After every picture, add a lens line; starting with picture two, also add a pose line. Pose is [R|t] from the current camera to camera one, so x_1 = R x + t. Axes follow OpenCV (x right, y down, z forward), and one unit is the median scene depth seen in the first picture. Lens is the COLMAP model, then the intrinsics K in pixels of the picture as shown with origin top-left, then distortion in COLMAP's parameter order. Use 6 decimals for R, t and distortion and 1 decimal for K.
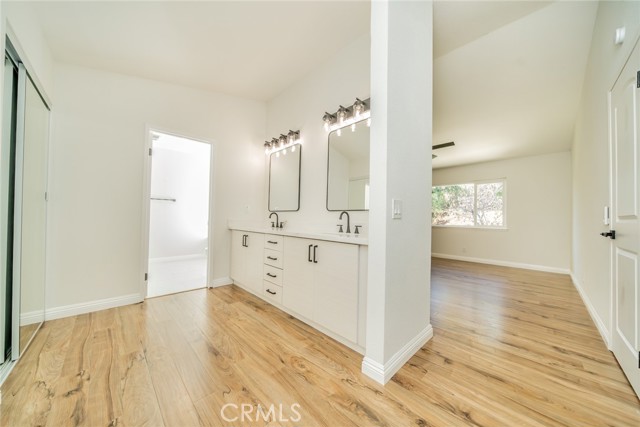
lens RADIAL K [[218.0, 0, 317.0], [0, 218.0, 213.7], [0, 0, 1]] dist [-0.000406, -0.000050]
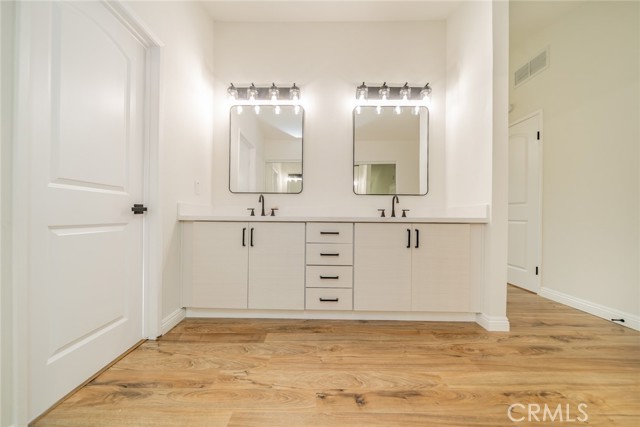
lens RADIAL K [[228.9, 0, 320.0], [0, 228.9, 213.5], [0, 0, 1]] dist [-0.001377, -0.000131]
pose [[0.699916, -0.010967, 0.714141, -0.826973], [-0.009735, 0.999643, 0.024892, 0.049351], [-0.714158, -0.024374, 0.699560, 0.515184]]
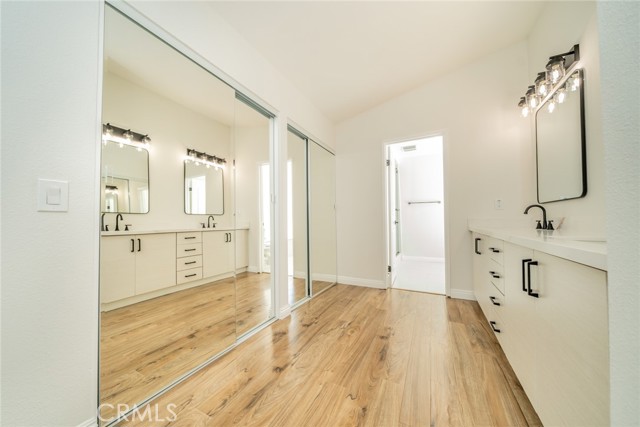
lens RADIAL K [[218.0, 0, 317.0], [0, 218.0, 213.7], [0, 0, 1]] dist [-0.000406, -0.000050]
pose [[0.308242, -0.047700, -0.950111, 0.273028], [0.041259, 0.998473, -0.036742, 0.021319], [0.950413, -0.027875, 0.309740, 0.318264]]
